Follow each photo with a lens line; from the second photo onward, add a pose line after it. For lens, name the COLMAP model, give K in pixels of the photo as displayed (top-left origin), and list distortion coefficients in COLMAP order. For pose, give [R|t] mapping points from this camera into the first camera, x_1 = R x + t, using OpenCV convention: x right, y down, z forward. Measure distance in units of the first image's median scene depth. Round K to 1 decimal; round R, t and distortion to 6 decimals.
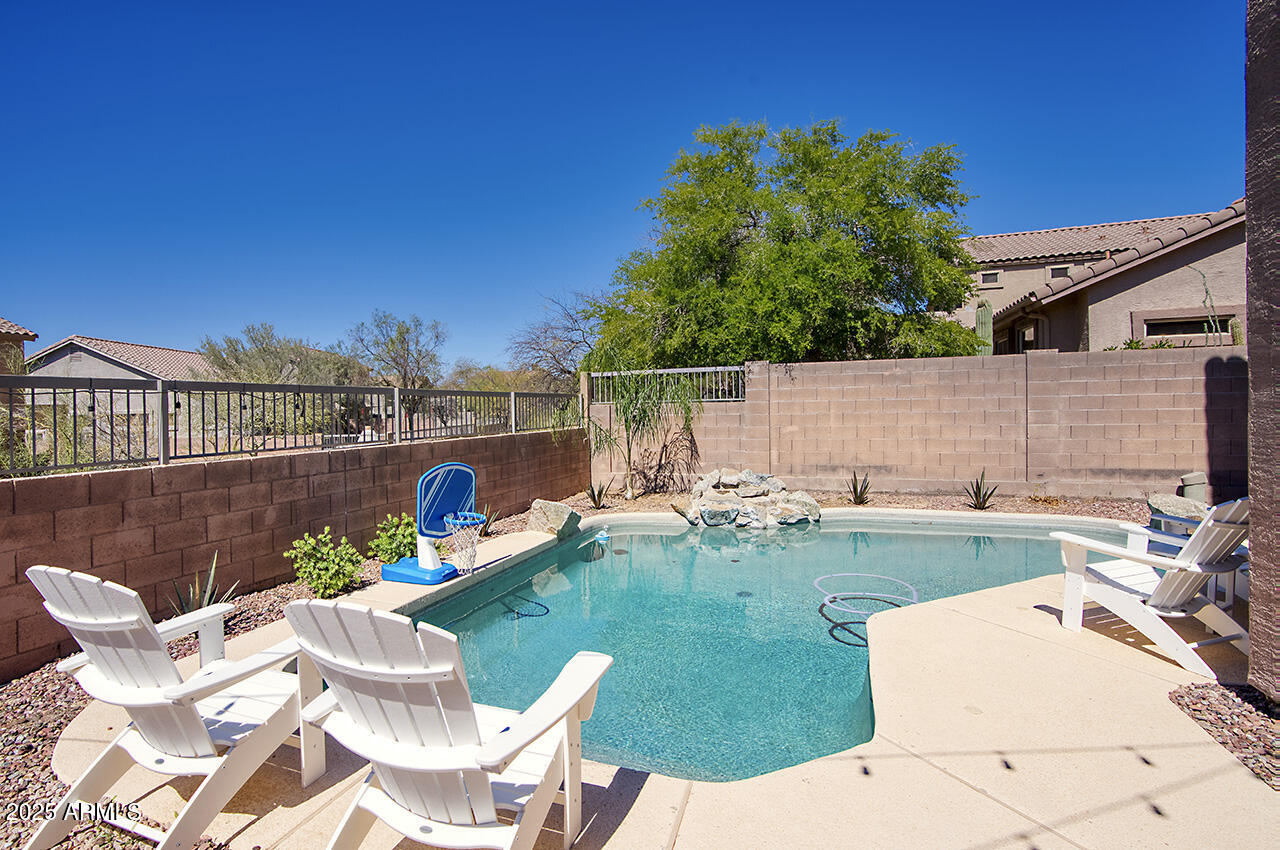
lens RADIAL K [[622.0, 0, 636.9], [0, 622.0, 416.0], [0, 0, 1]] dist [-0.020093, 0.000461]
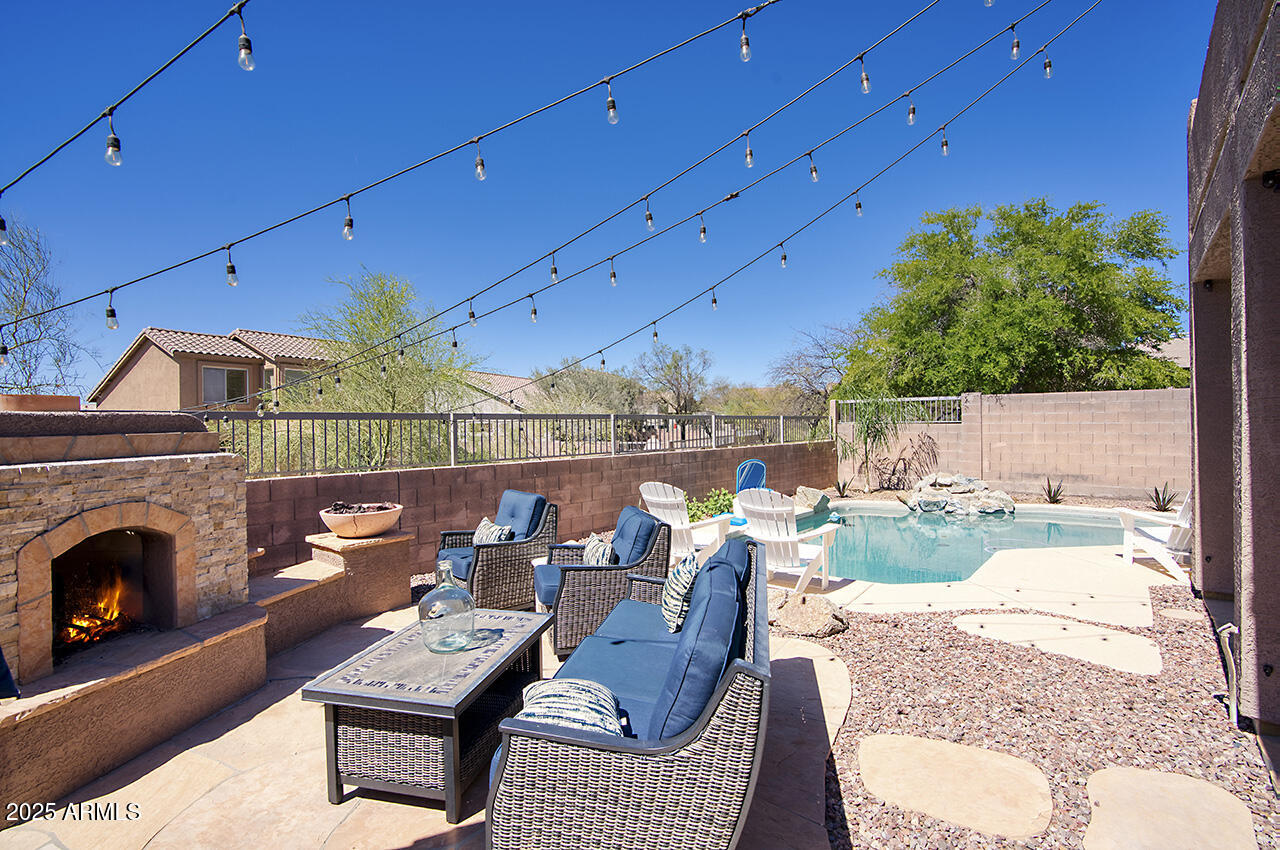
lens RADIAL K [[601.5, 0, 595.0], [0, 601.5, 411.8], [0, 0, 1]] dist [-0.026824, 0.001128]
pose [[0.893444, -0.002146, -0.449170, 0.048168], [-0.008889, 0.999708, -0.022458, -0.012978], [0.449087, 0.024058, 0.893164, -0.498463]]
